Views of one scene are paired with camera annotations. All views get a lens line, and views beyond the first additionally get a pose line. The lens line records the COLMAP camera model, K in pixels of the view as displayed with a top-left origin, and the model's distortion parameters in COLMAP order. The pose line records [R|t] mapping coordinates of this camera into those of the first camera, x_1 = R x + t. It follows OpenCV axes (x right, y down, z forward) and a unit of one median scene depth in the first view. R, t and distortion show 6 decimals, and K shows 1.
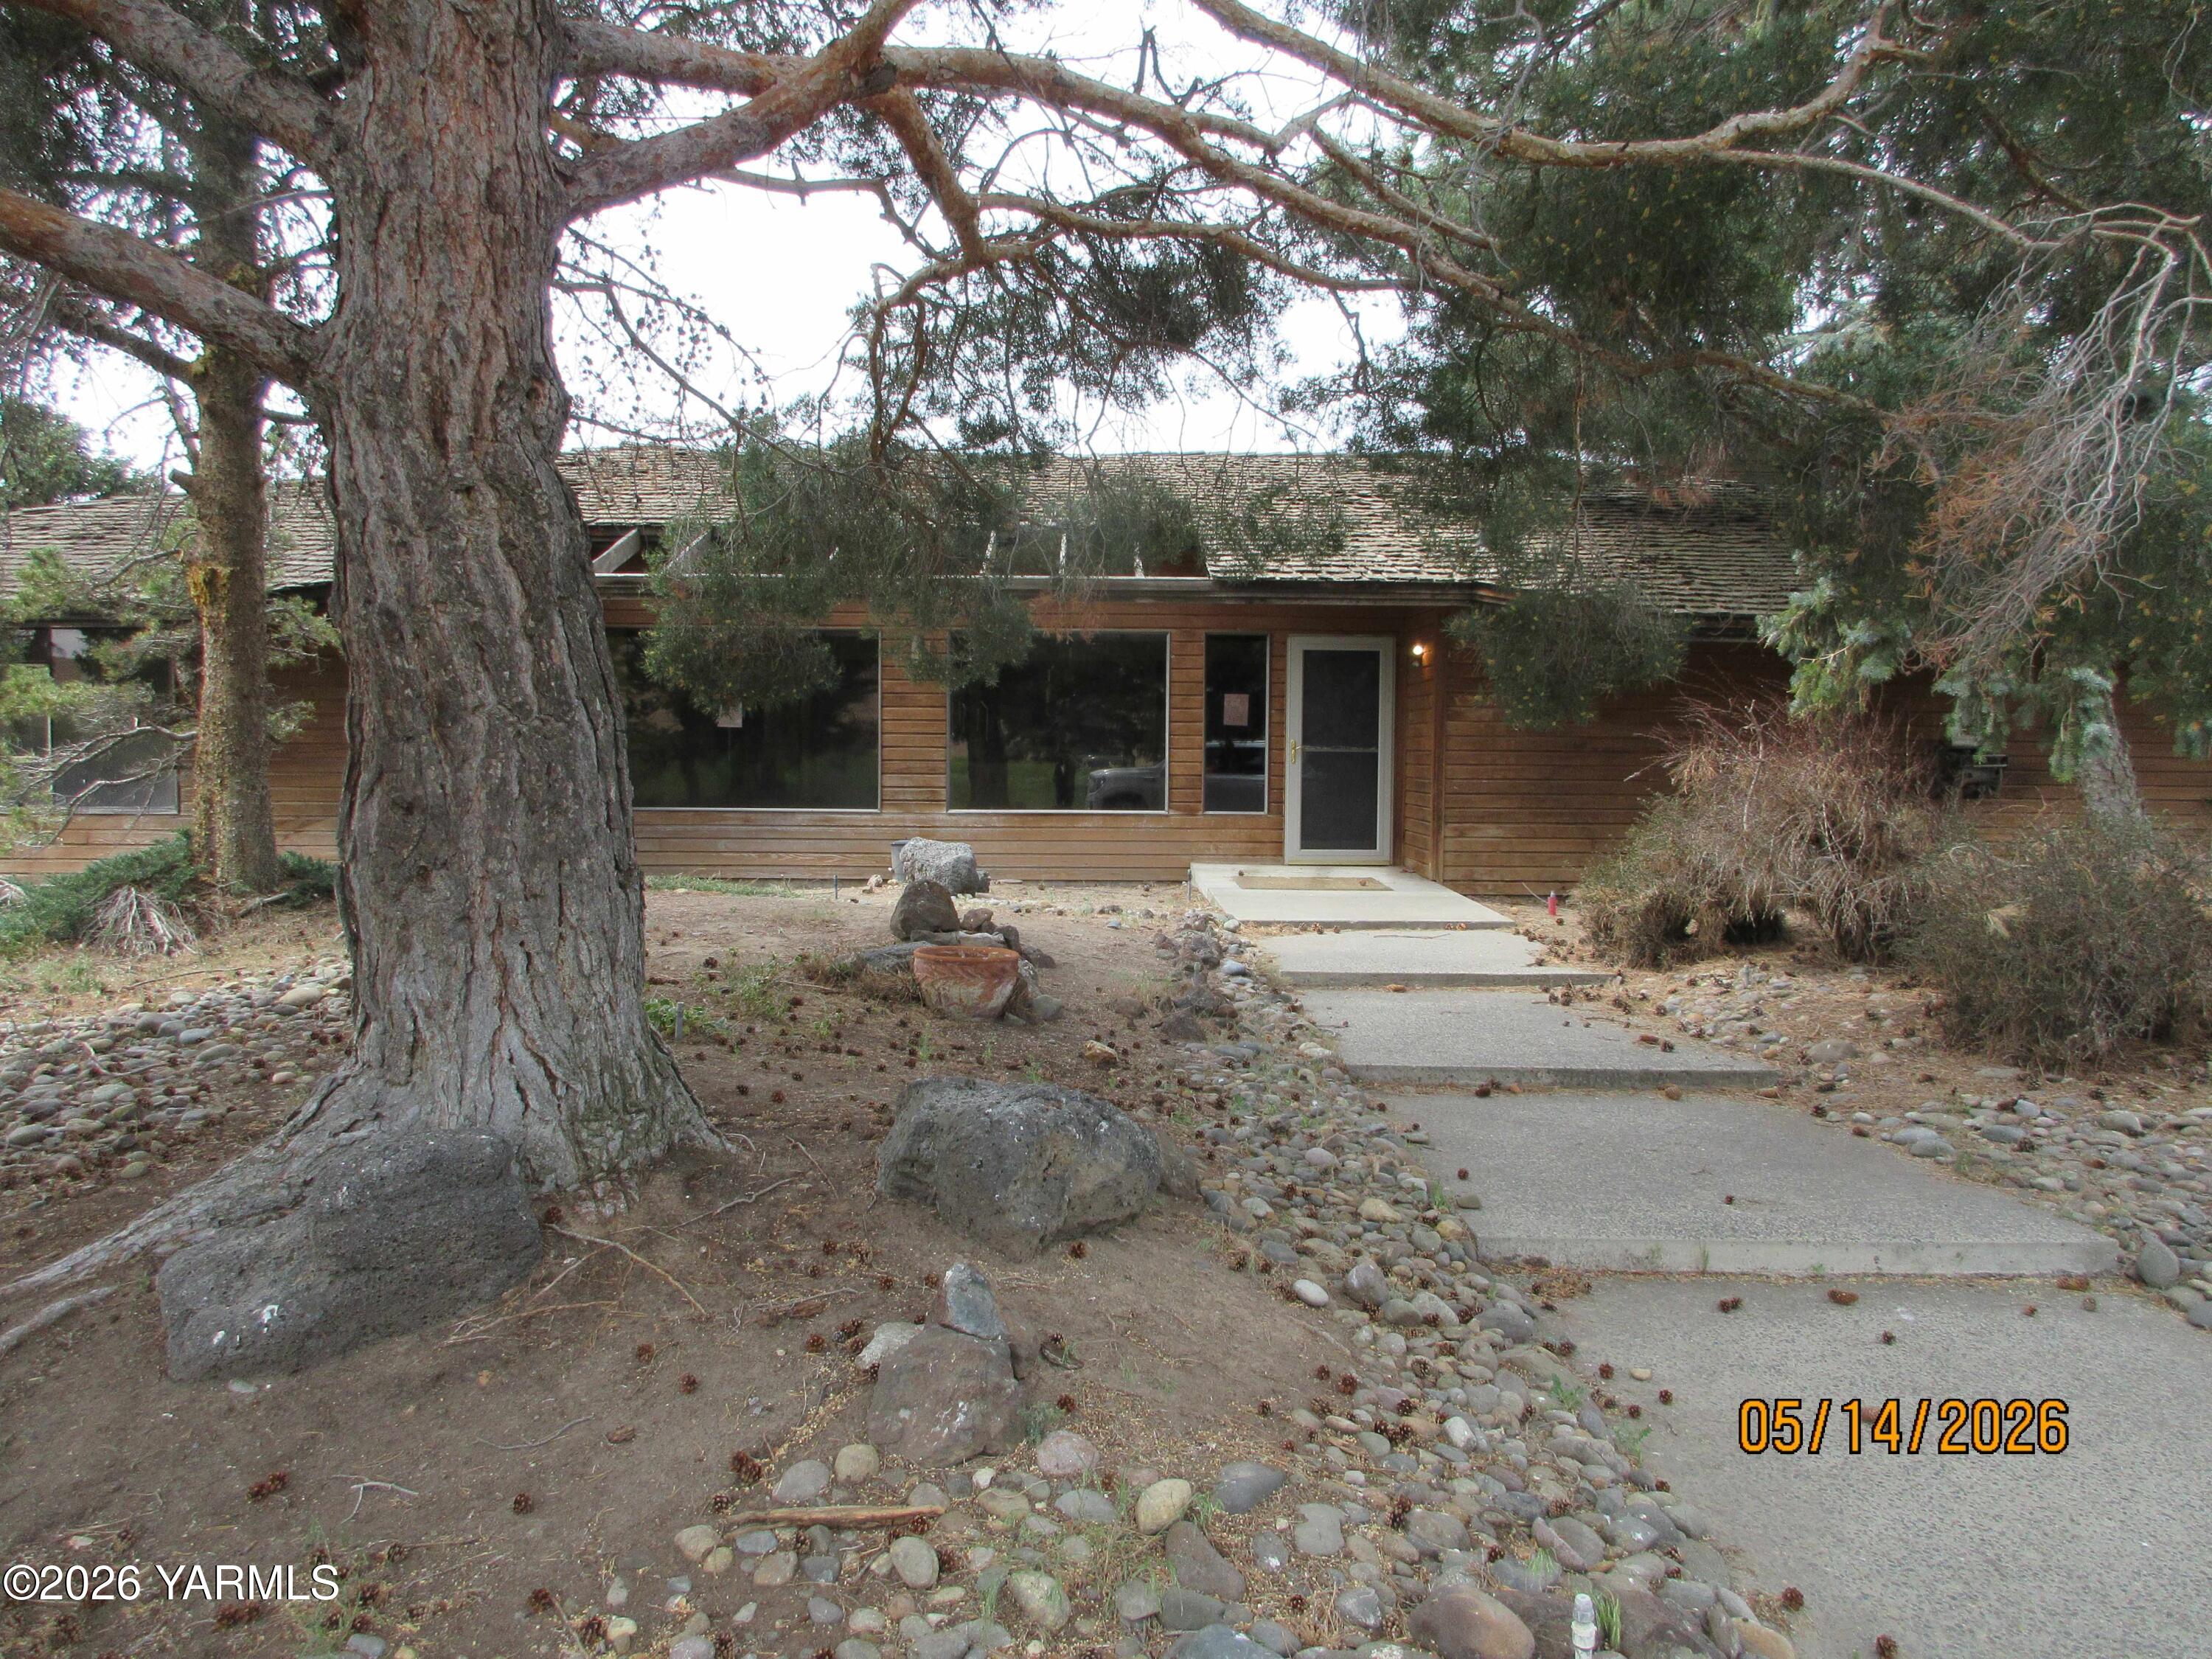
lens RADIAL K [[1612.1, 0, 1106.0], [0, 1612.1, 829.5], [0, 0, 1]] dist [-0.013575, 0.004217]
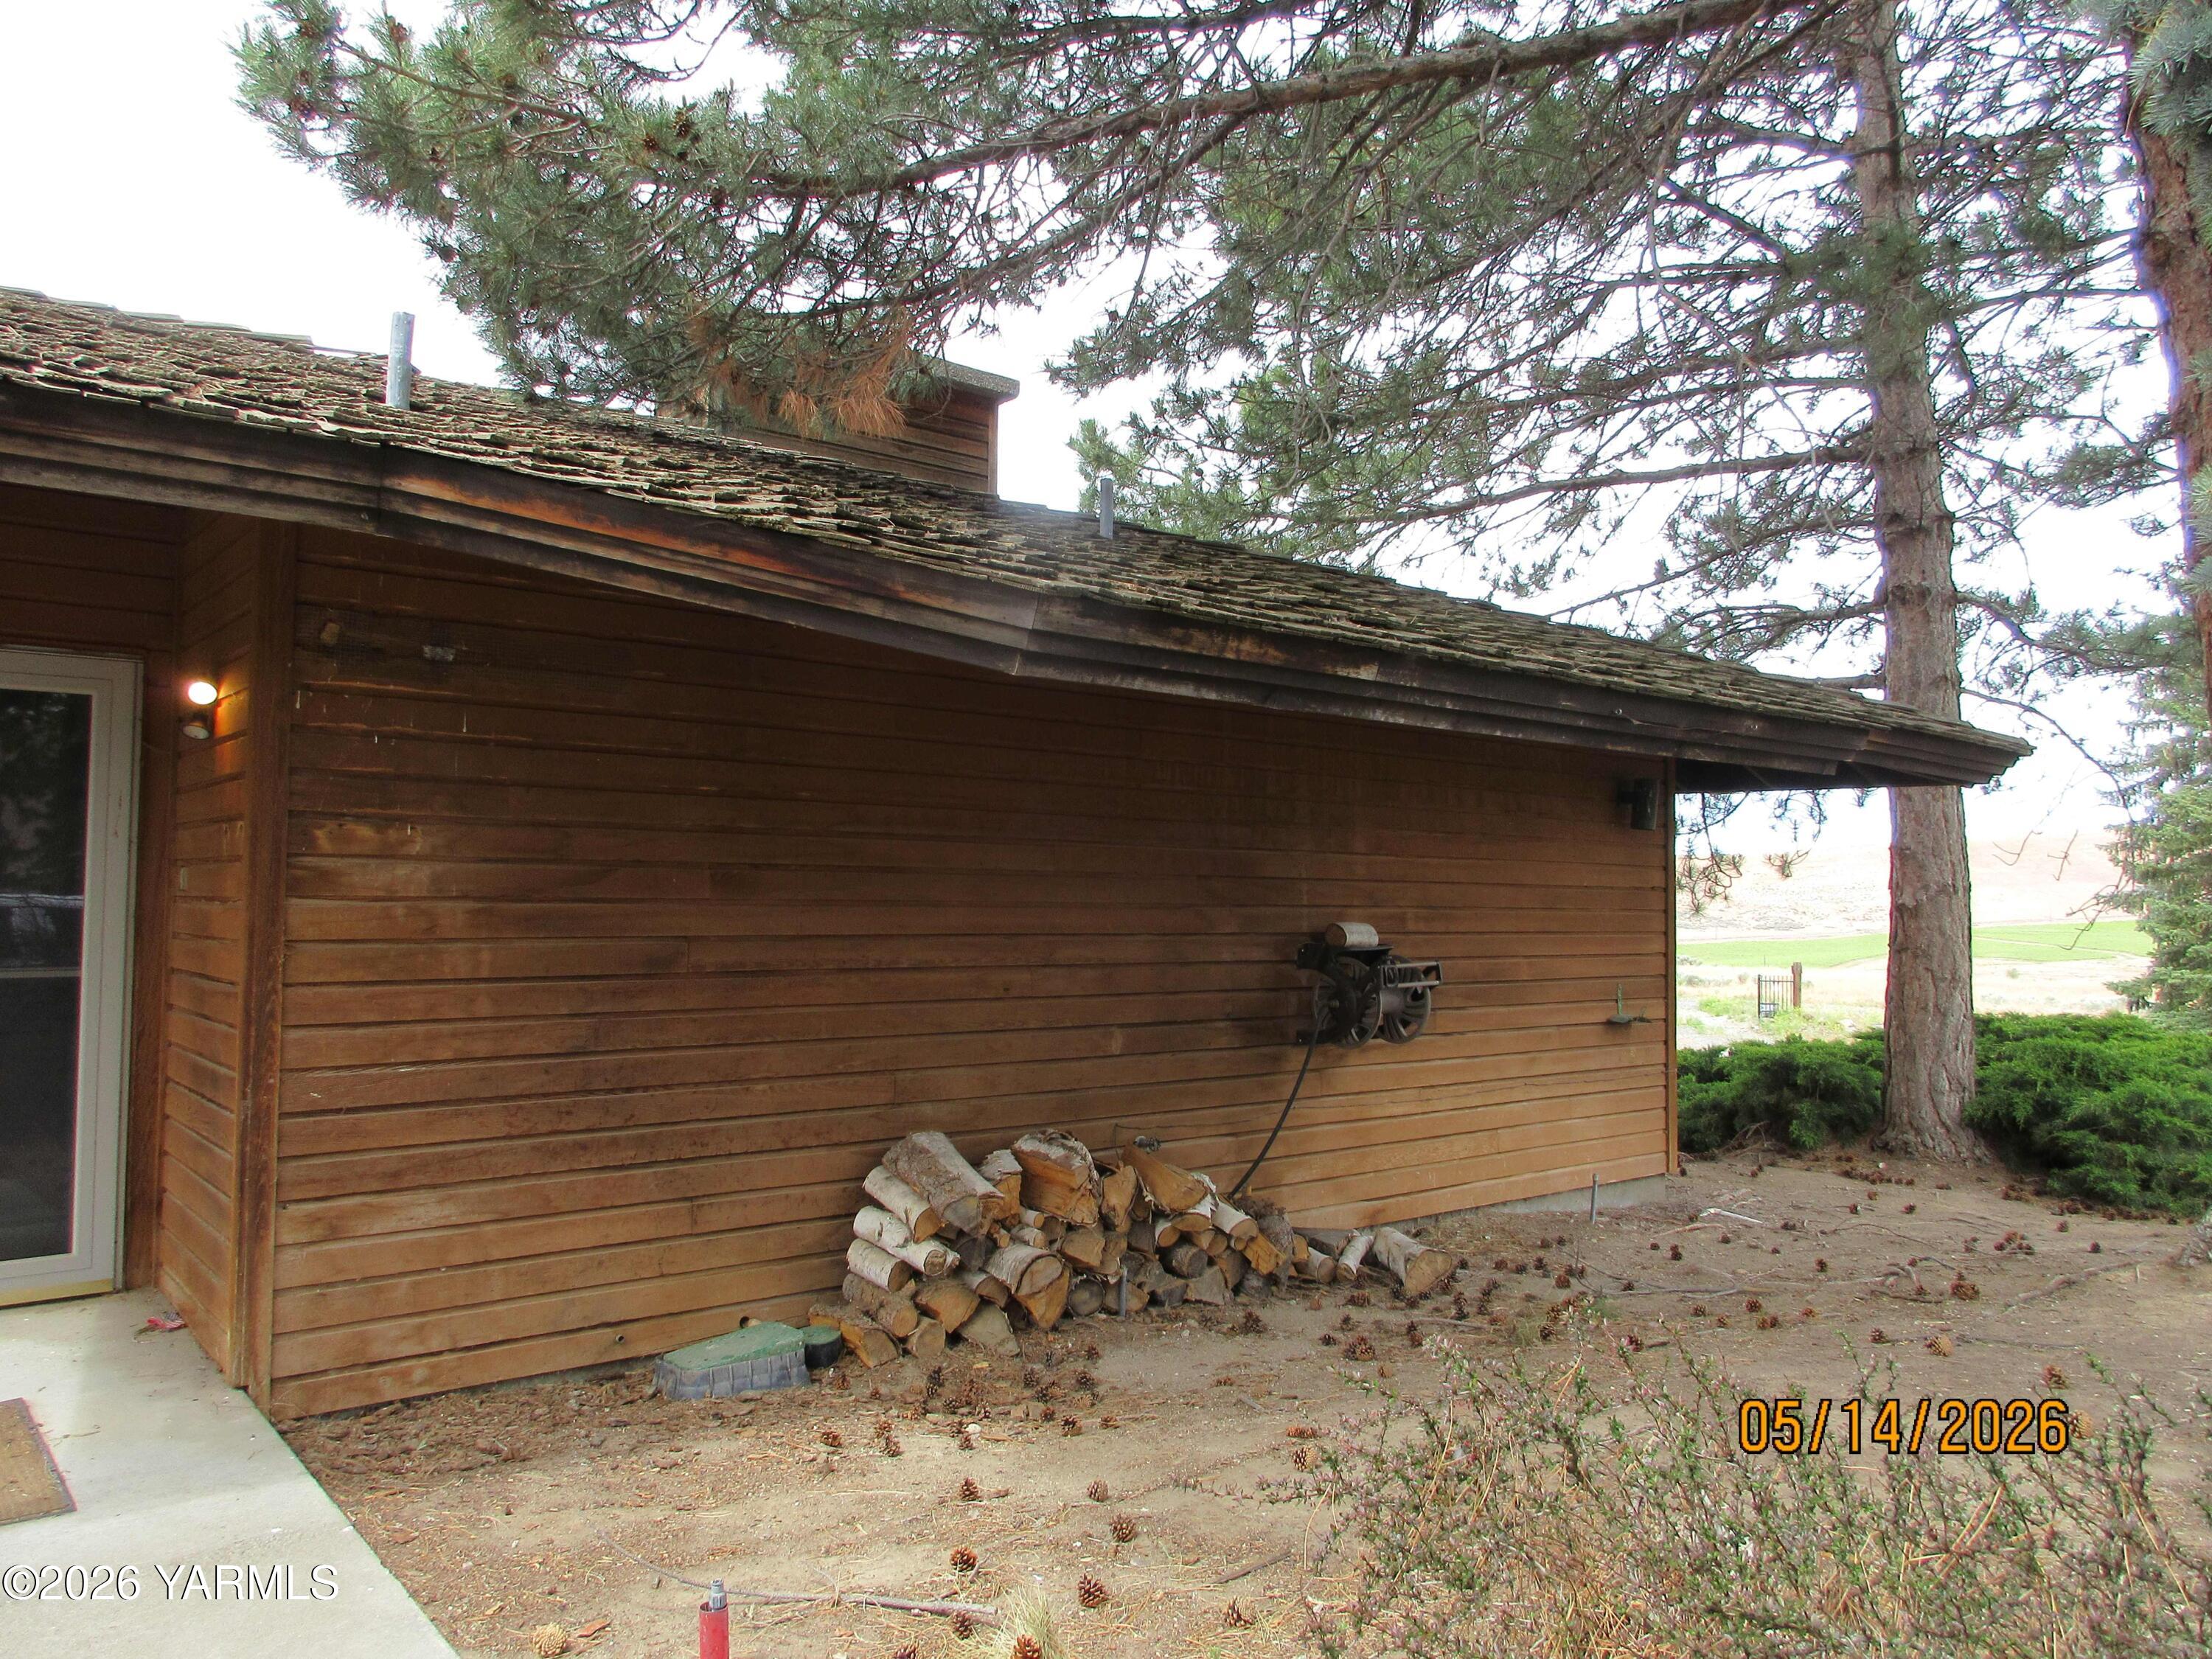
lens RADIAL K [[1612.1, 0, 1106.0], [0, 1612.1, 829.5], [0, 0, 1]] dist [-0.013575, 0.004217]
pose [[0.782987, 0.027057, 0.621449, 0.131526], [0.023117, 0.997098, -0.072538, -0.051775], [-0.621608, 0.071162, 0.780089, 0.609359]]
